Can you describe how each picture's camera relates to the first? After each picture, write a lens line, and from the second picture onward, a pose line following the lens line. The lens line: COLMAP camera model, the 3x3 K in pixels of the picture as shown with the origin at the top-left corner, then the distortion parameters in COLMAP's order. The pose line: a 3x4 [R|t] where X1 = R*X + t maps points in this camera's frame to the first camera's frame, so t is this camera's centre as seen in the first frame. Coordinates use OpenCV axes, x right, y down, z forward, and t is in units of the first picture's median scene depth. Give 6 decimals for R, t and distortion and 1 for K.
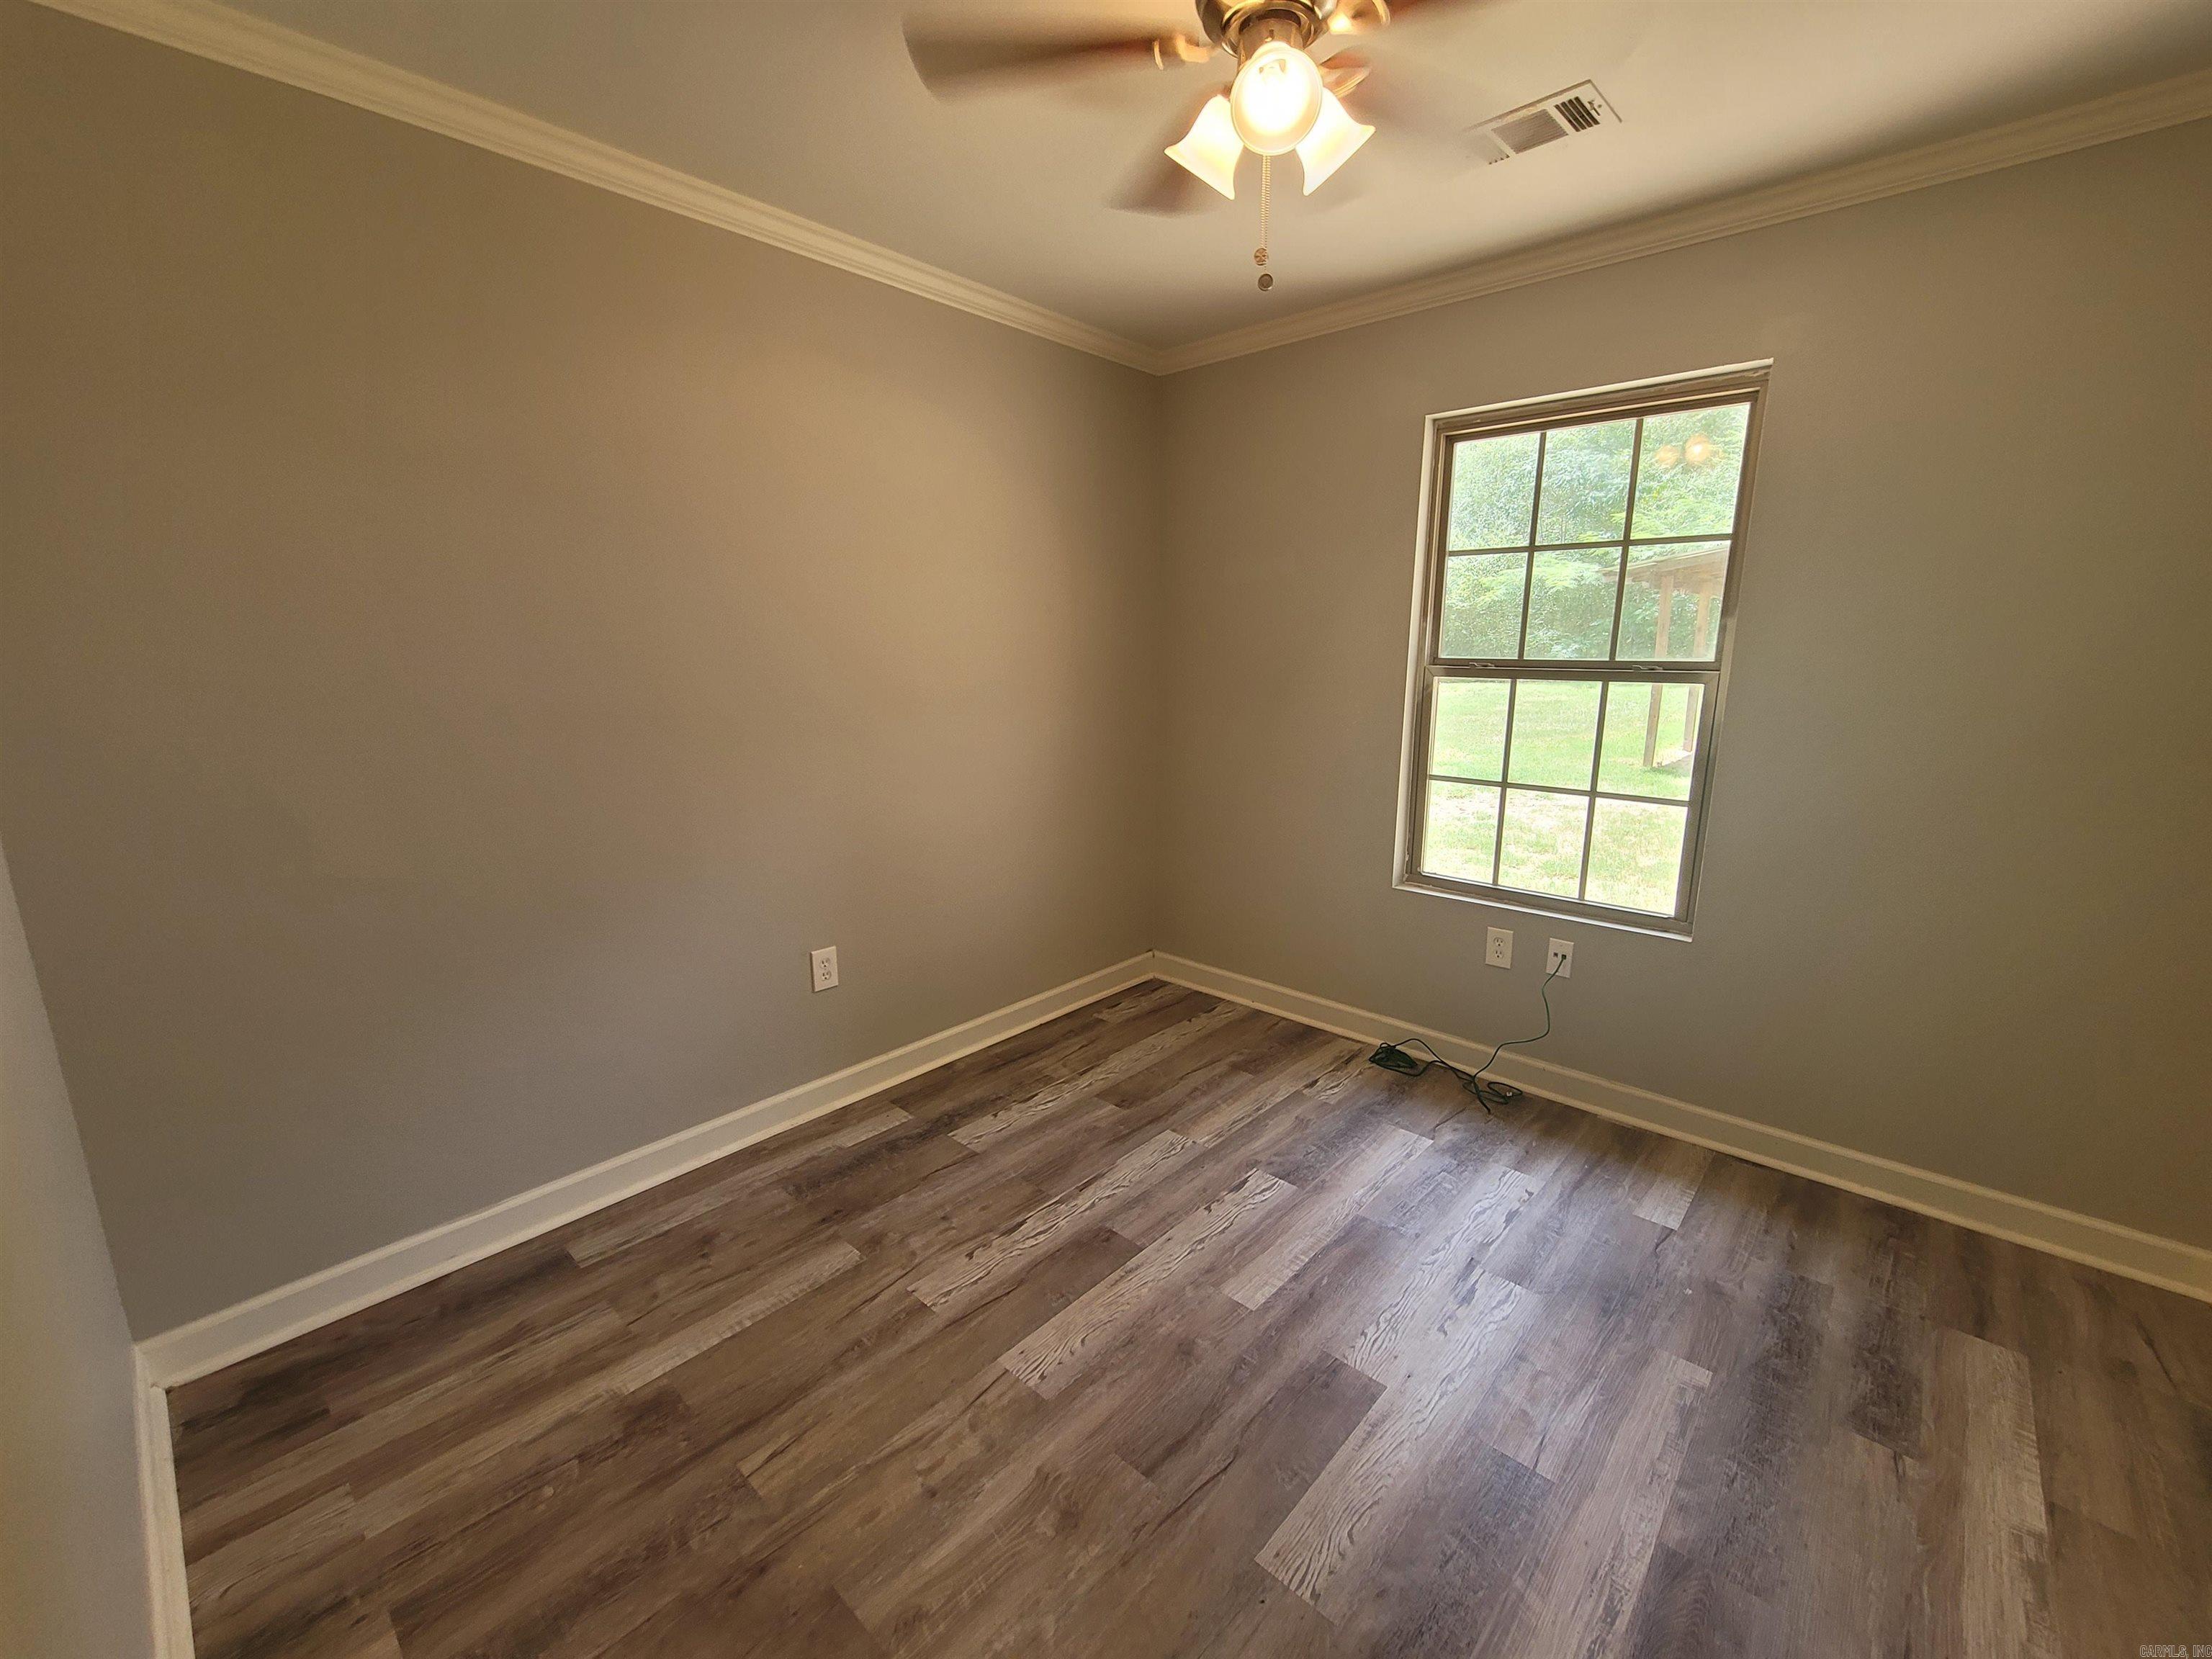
lens RADIAL K [[907.5, 0, 1103.1], [0, 907.5, 832.0], [0, 0, 1]] dist [0.000831, -0.000999]
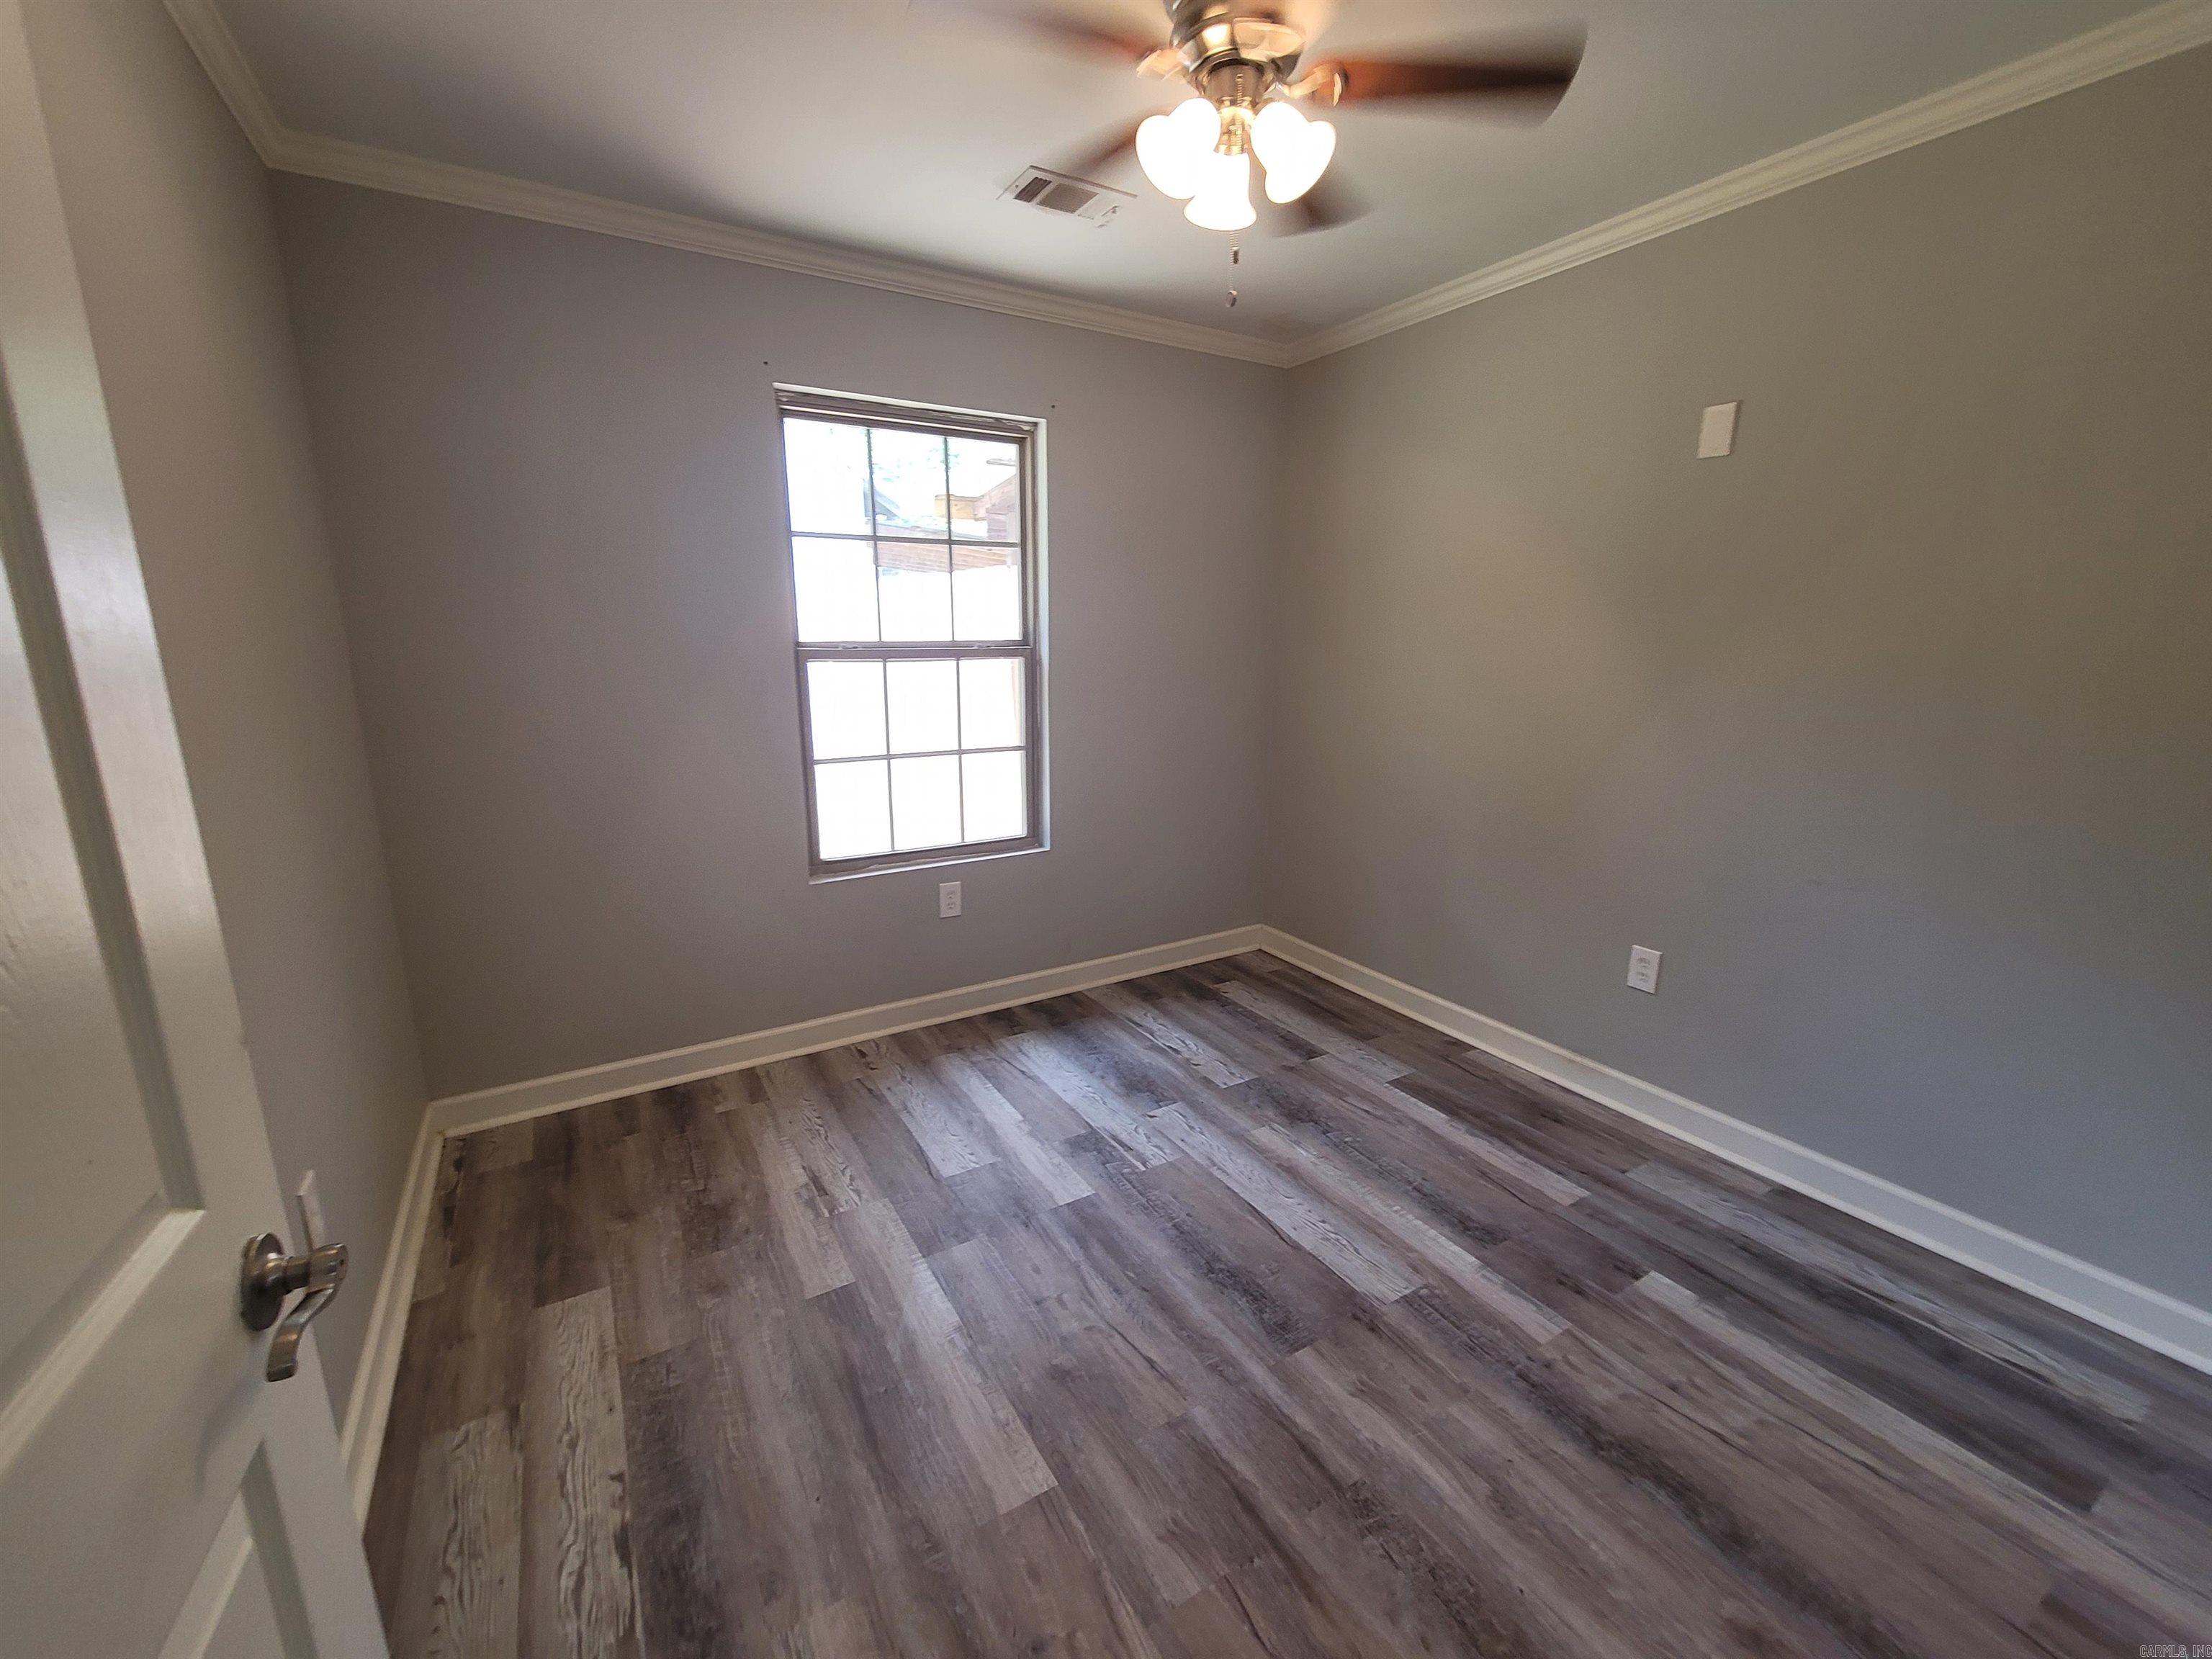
lens RADIAL K [[907.5, 0, 1104.5], [0, 907.5, 832.5], [0, 0, 1]] dist [0.000831, -0.000999]
pose [[0.283143, -0.214233, 0.934845, -0.527906], [0.192085, 0.967650, 0.163573, -0.097728], [-0.939645, 0.133256, 0.315134, 0.448541]]
